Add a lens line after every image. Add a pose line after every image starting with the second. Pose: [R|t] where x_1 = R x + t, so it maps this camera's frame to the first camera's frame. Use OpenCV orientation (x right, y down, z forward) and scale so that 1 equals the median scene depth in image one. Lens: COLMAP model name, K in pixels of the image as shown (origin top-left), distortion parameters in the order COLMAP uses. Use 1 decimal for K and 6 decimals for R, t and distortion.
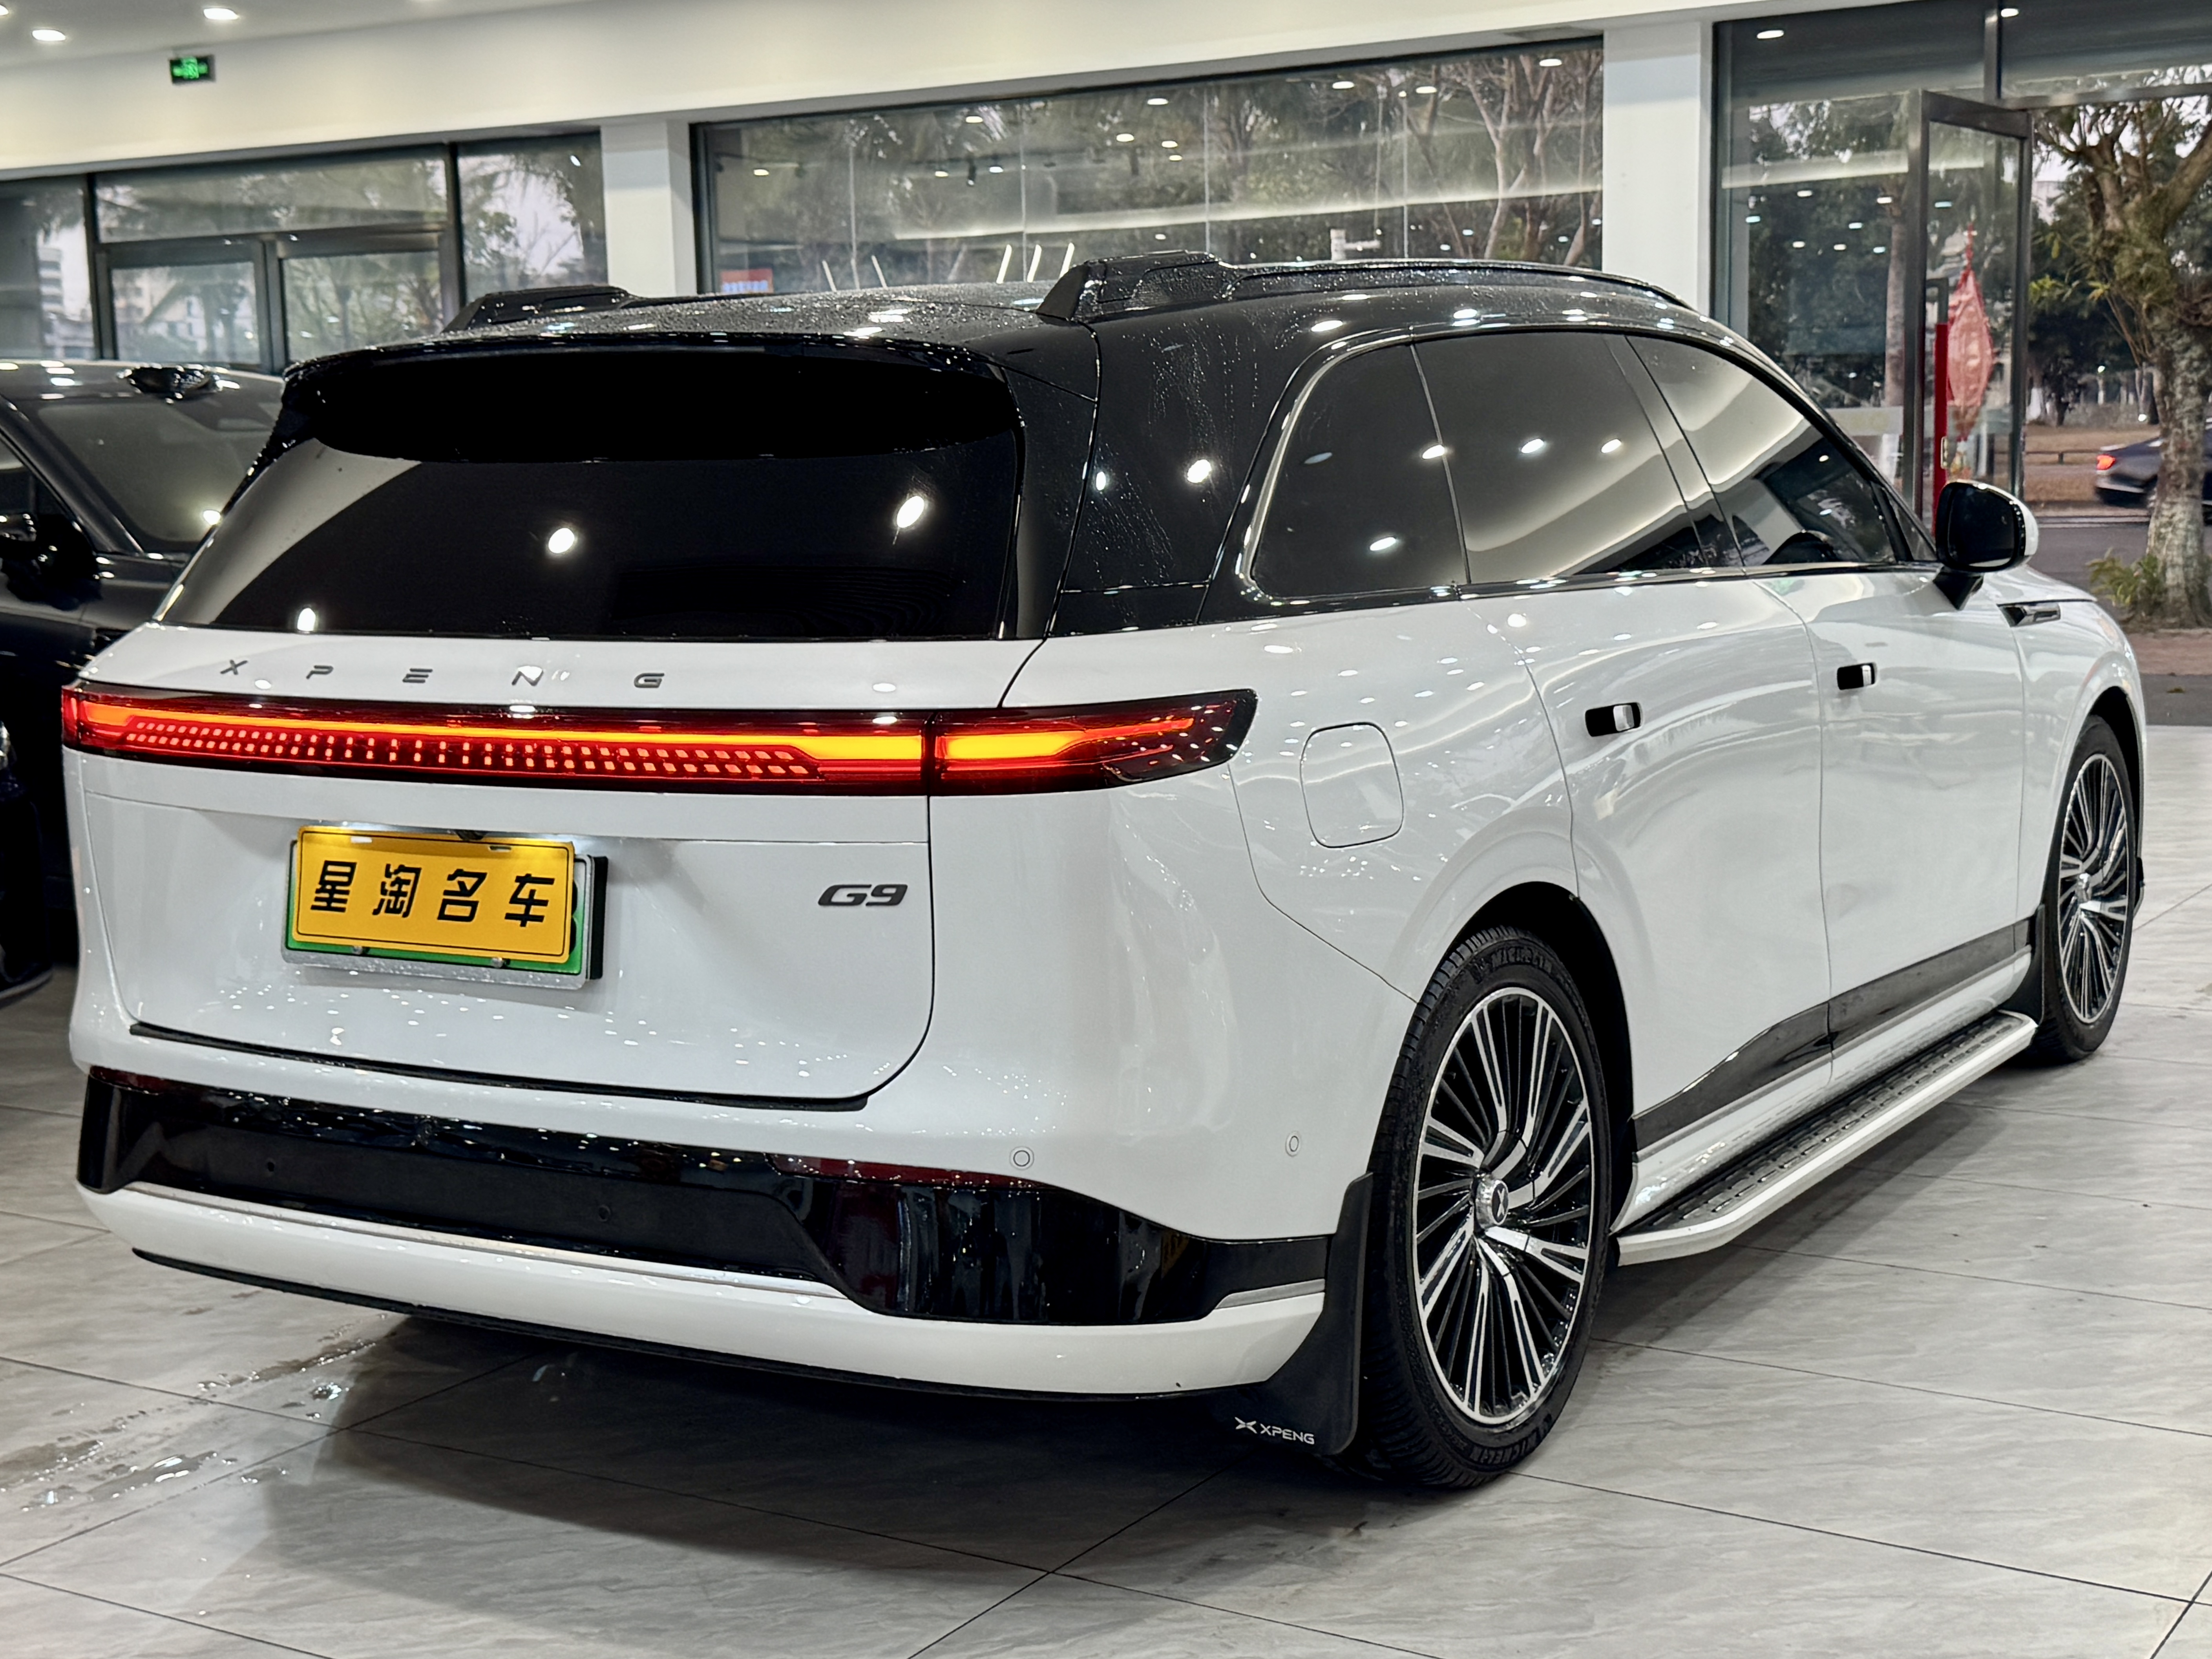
lens RADIAL K [[3053.2, 0, 1094.9], [0, 3053.2, 822.2], [0, 0, 1]] dist [0.131145, 0.000000]
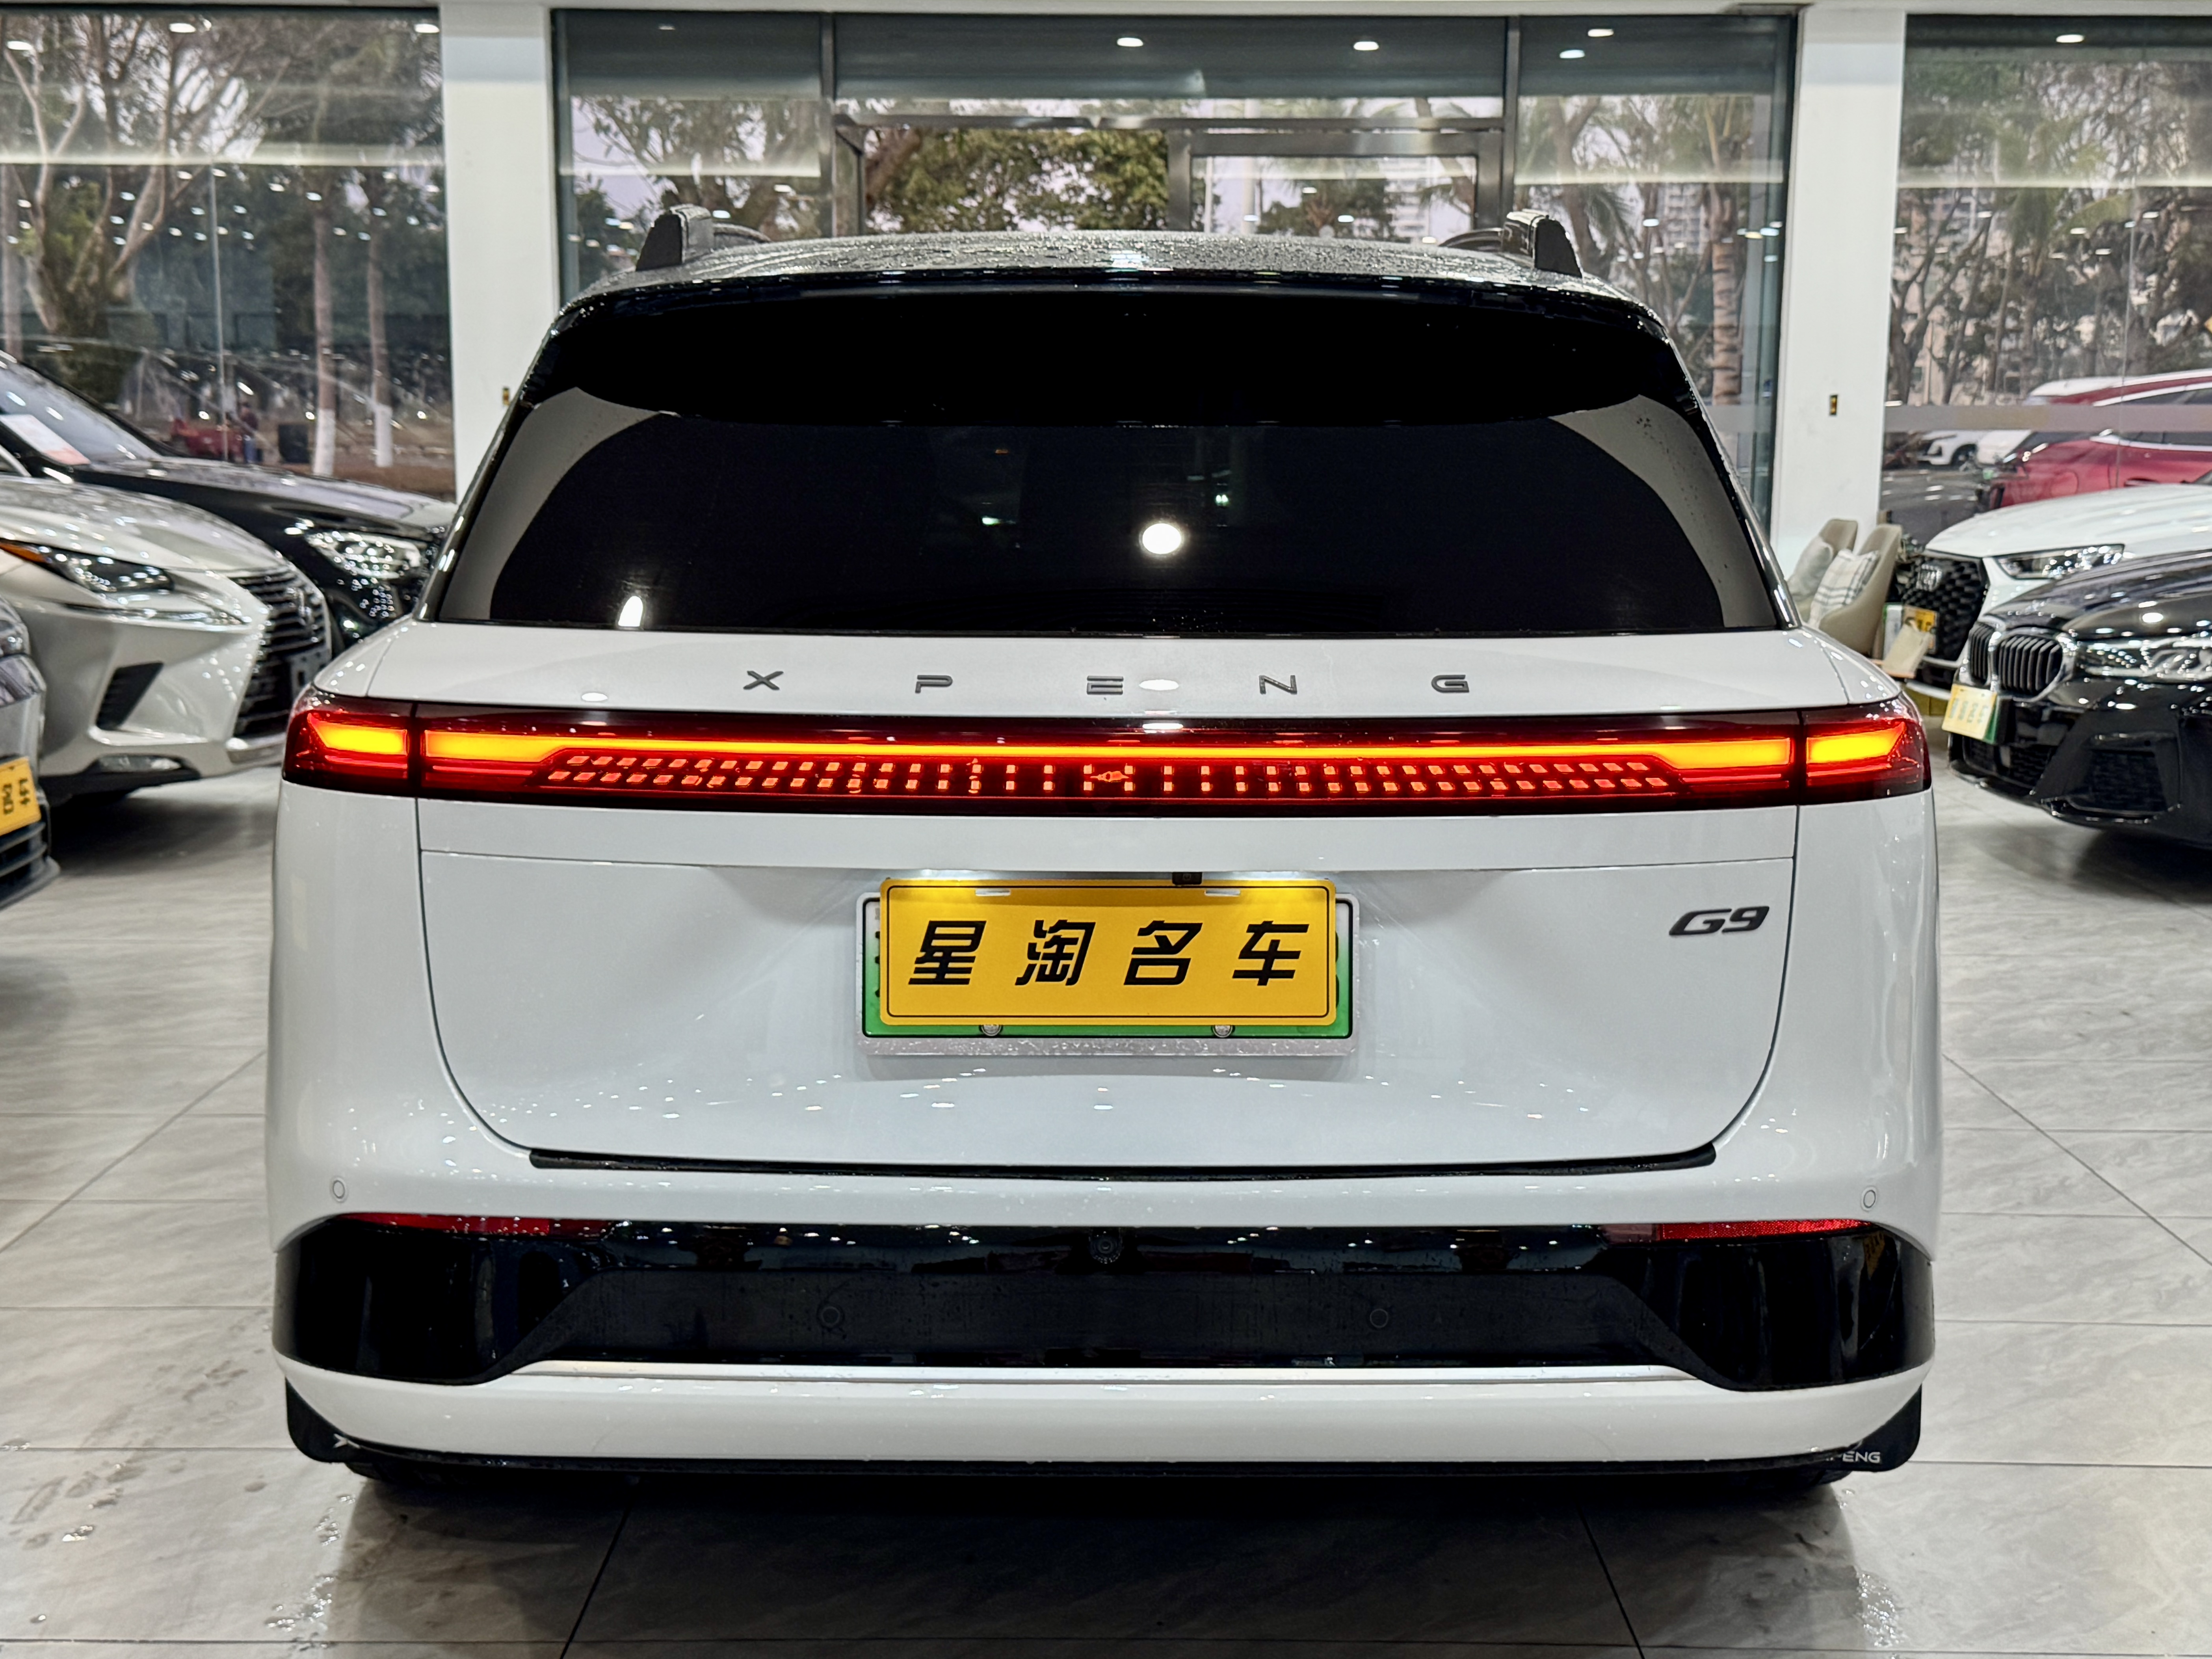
lens RADIAL K [[2923.4, 0, 1095.0], [0, 2923.4, 820.1], [0, 0, 1]] dist [0.096549, 0.000000]
pose [[0.849012, -0.045737, 0.526390, -0.627776], [0.041340, 0.998943, 0.020120, -0.027726], [-0.526753, 0.004679, 0.850005, 0.347839]]
